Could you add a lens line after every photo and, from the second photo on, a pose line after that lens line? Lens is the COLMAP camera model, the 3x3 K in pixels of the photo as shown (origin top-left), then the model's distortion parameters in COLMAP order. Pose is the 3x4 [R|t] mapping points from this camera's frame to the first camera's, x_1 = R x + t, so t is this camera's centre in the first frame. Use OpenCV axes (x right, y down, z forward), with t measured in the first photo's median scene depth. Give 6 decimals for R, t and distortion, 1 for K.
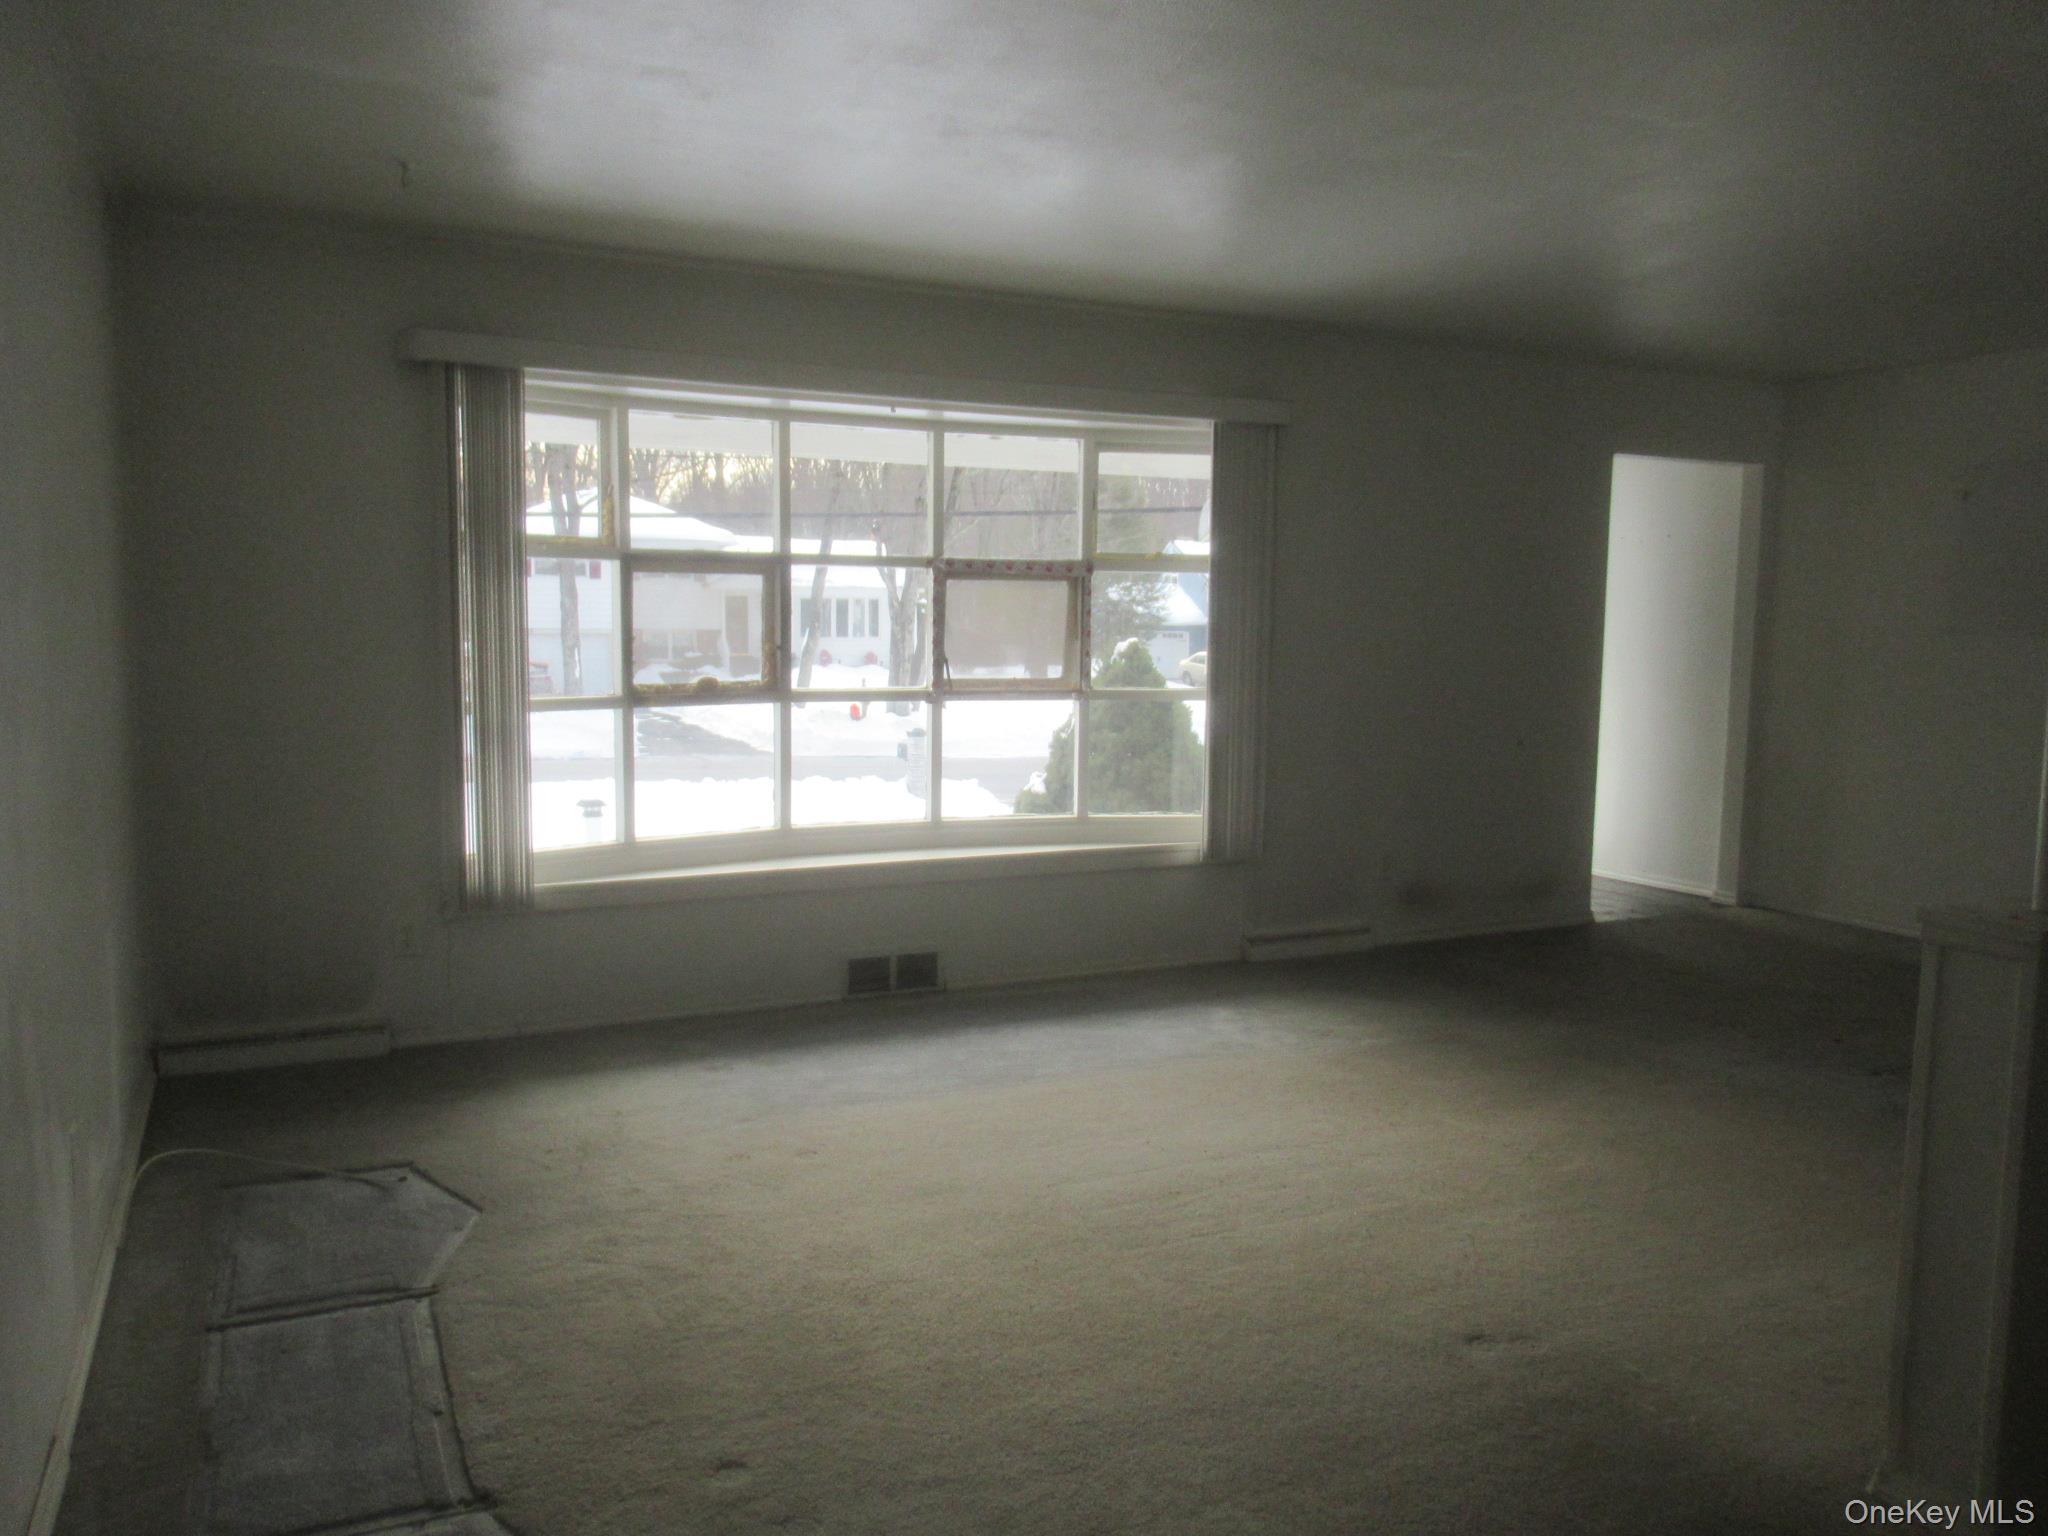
lens RADIAL K [[1498.5, 0, 956.6], [0, 1498.5, 795.4], [0, 0, 1]] dist [-0.002210, -0.006005]
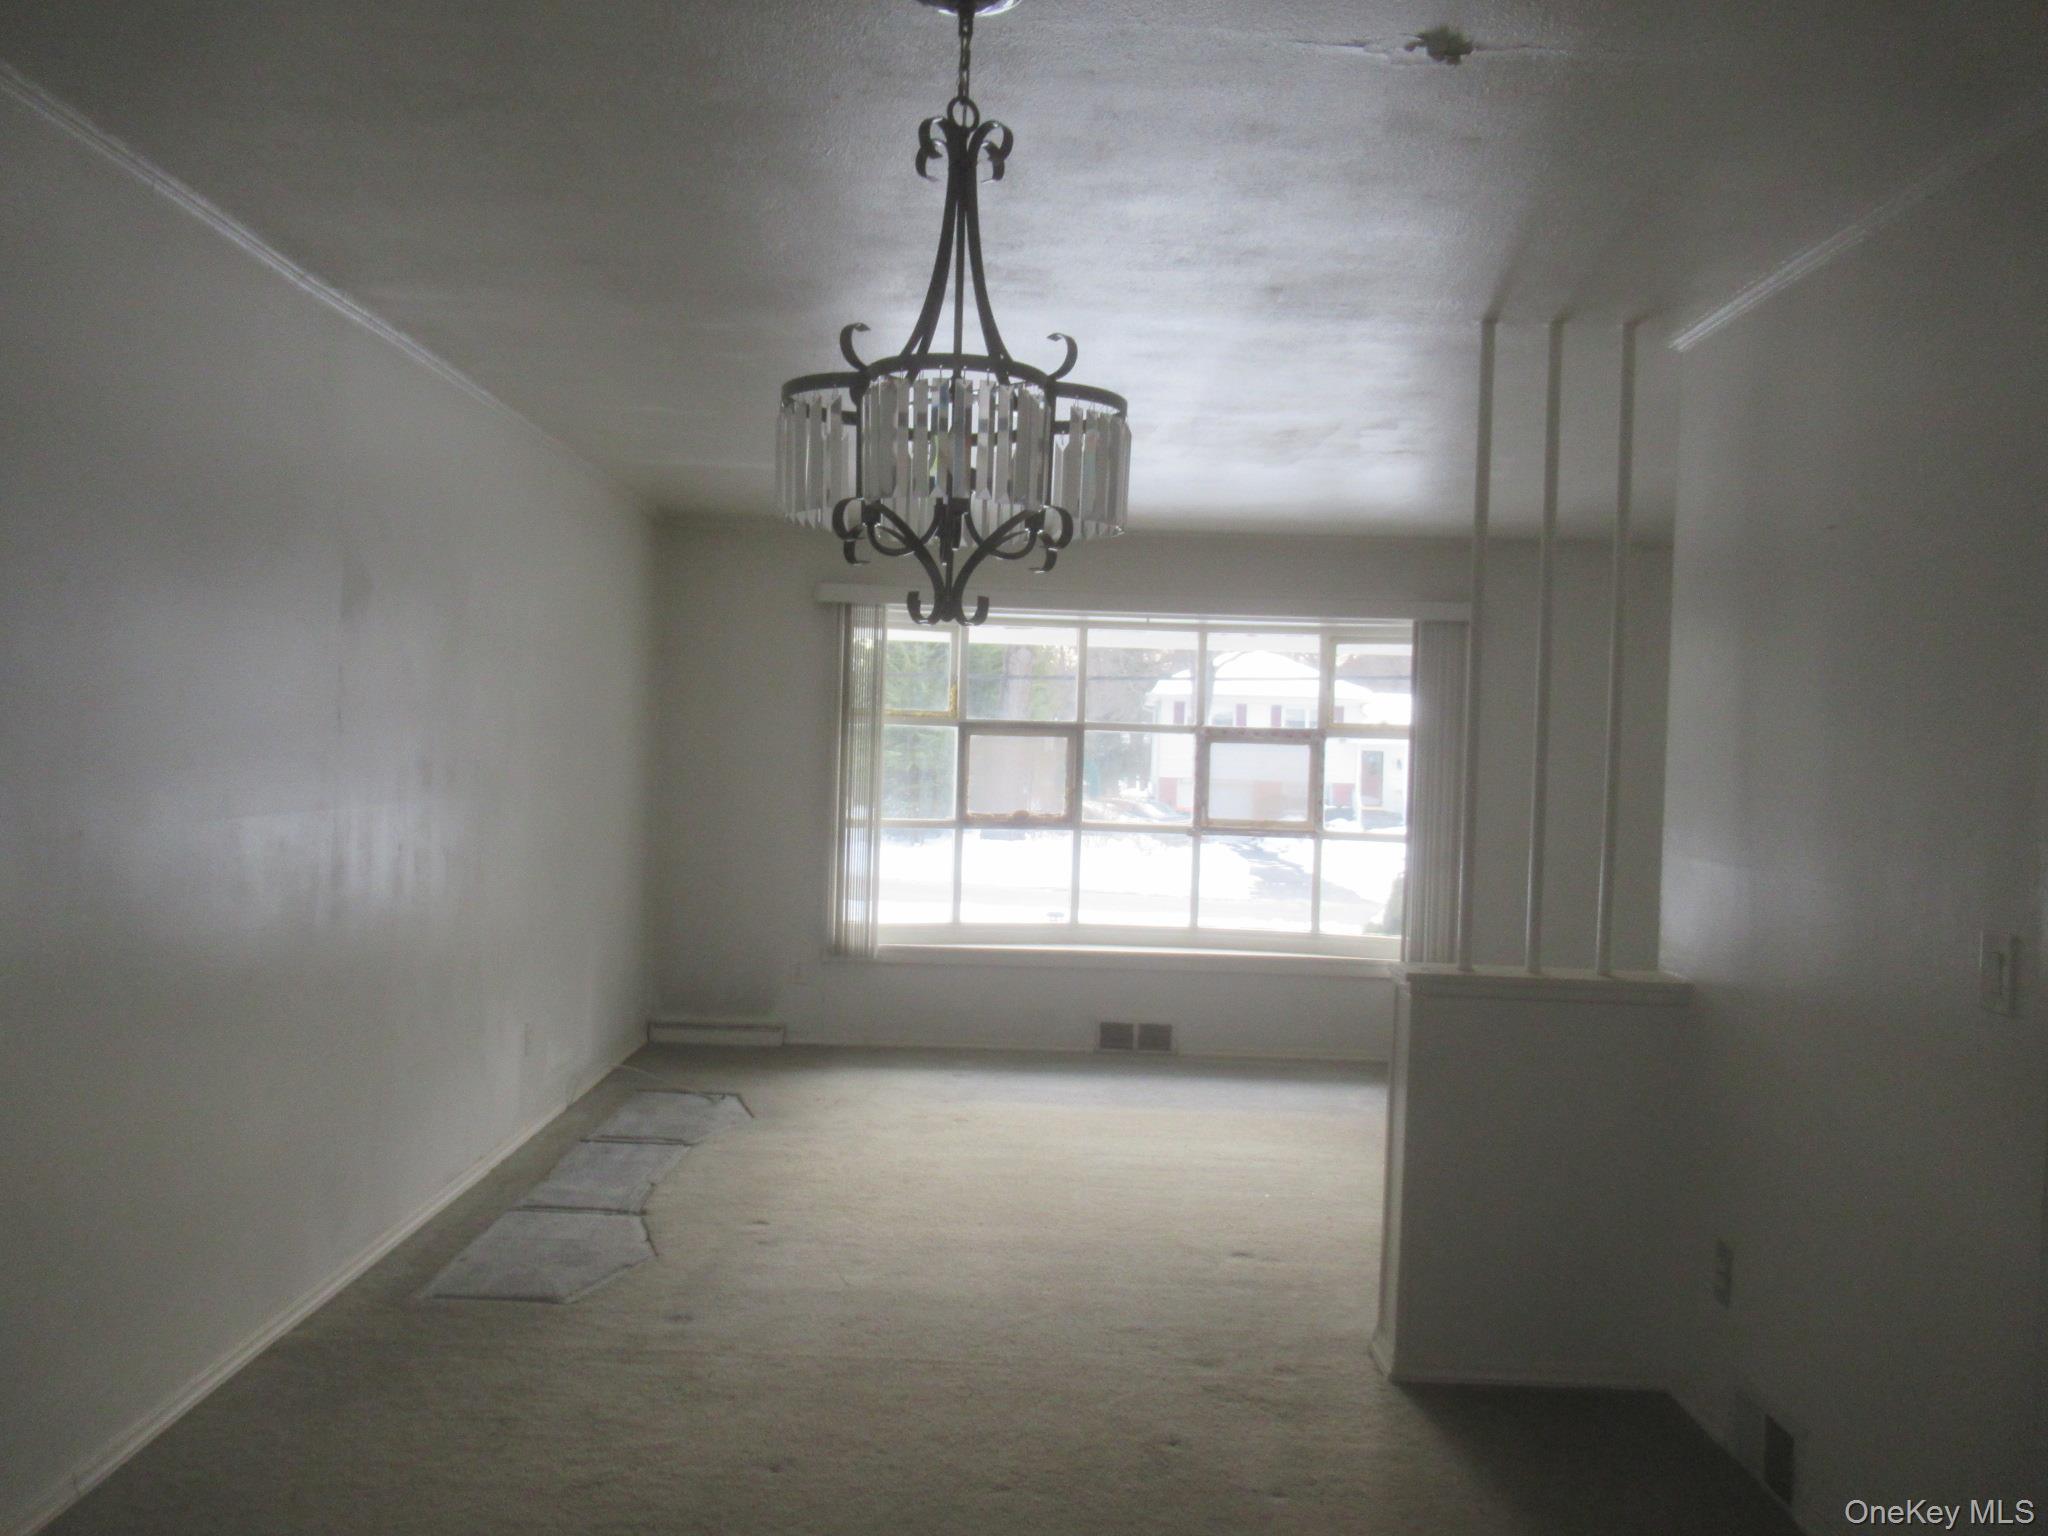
lens RADIAL K [[1498.5, 0, 956.6], [0, 1498.5, 795.4], [0, 0, 1]] dist [-0.002210, -0.006005]
pose [[0.890487, 0.023779, -0.454386, 0.420310], [-0.070020, 0.993900, -0.085210, 0.031105], [0.449588, 0.107695, 0.886720, -0.274991]]
